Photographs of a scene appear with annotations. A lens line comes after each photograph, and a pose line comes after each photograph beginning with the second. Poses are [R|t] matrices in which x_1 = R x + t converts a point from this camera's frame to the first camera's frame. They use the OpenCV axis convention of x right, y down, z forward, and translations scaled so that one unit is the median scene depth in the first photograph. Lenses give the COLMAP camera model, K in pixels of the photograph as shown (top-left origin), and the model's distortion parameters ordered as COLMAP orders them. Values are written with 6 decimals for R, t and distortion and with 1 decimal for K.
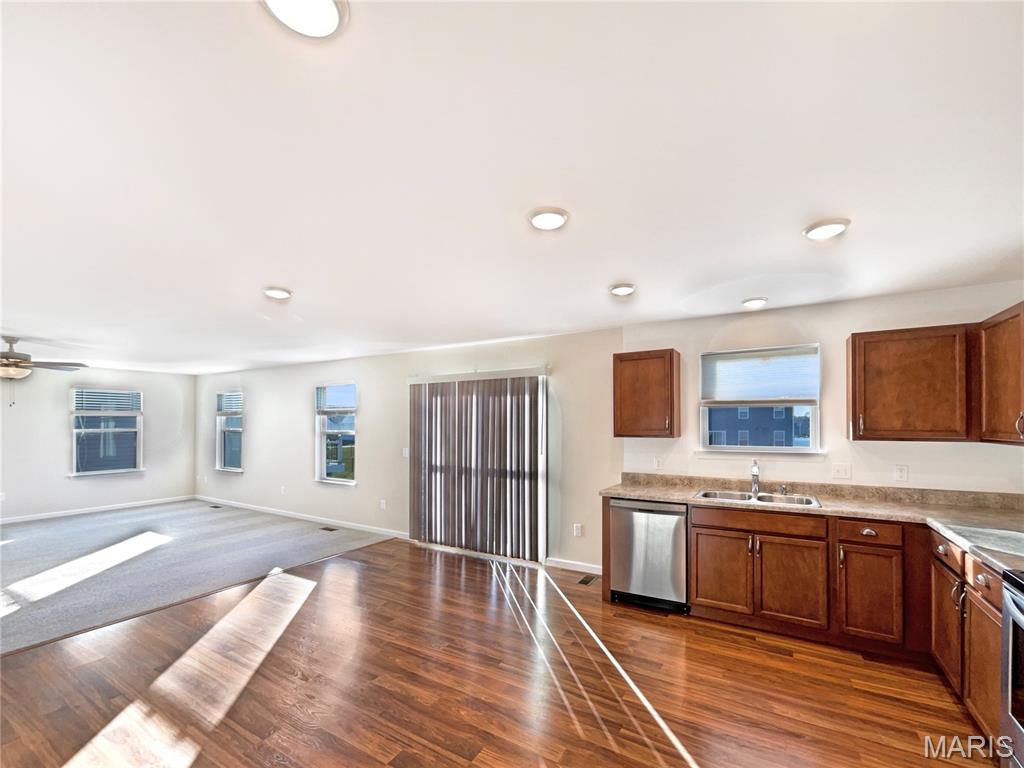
lens RADIAL K [[416.0, 0, 519.5], [0, 416.0, 421.8], [0, 0, 1]] dist [-0.003003, -0.000359]
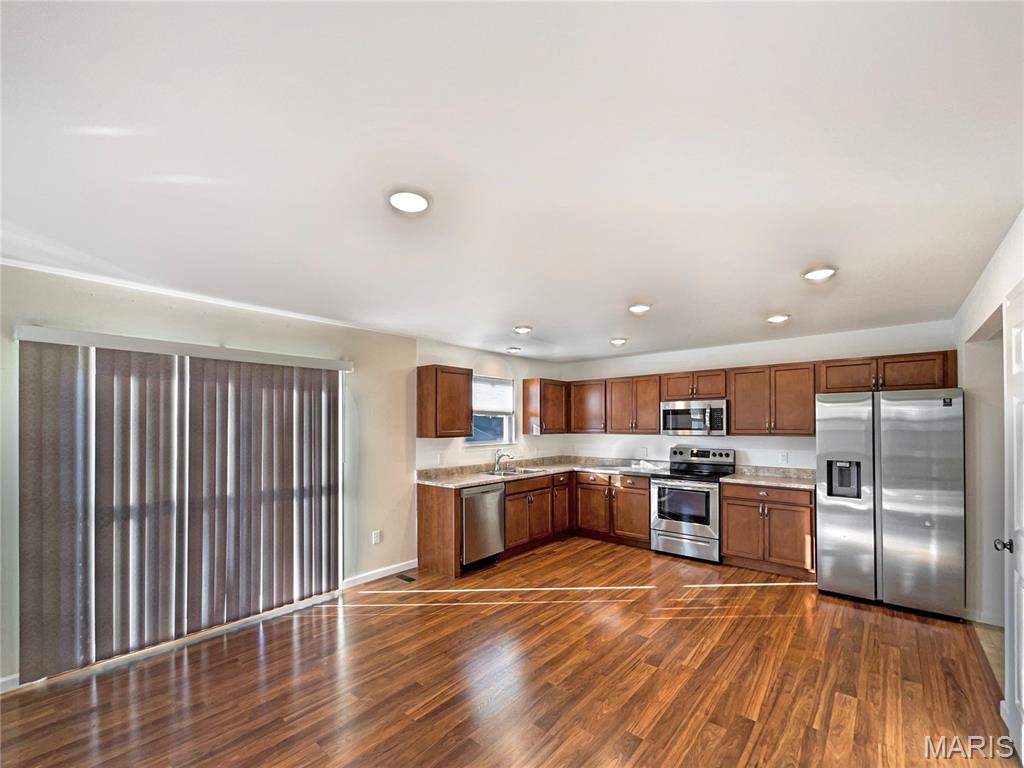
lens RADIAL K [[416.0, 0, 519.5], [0, 416.0, 421.8], [0, 0, 1]] dist [-0.003003, -0.000359]
pose [[0.208828, 0.006025, 0.977934, -0.708133], [-0.002823, 0.999981, -0.005558, -0.002137], [-0.977948, -0.001600, 0.208841, 0.457475]]
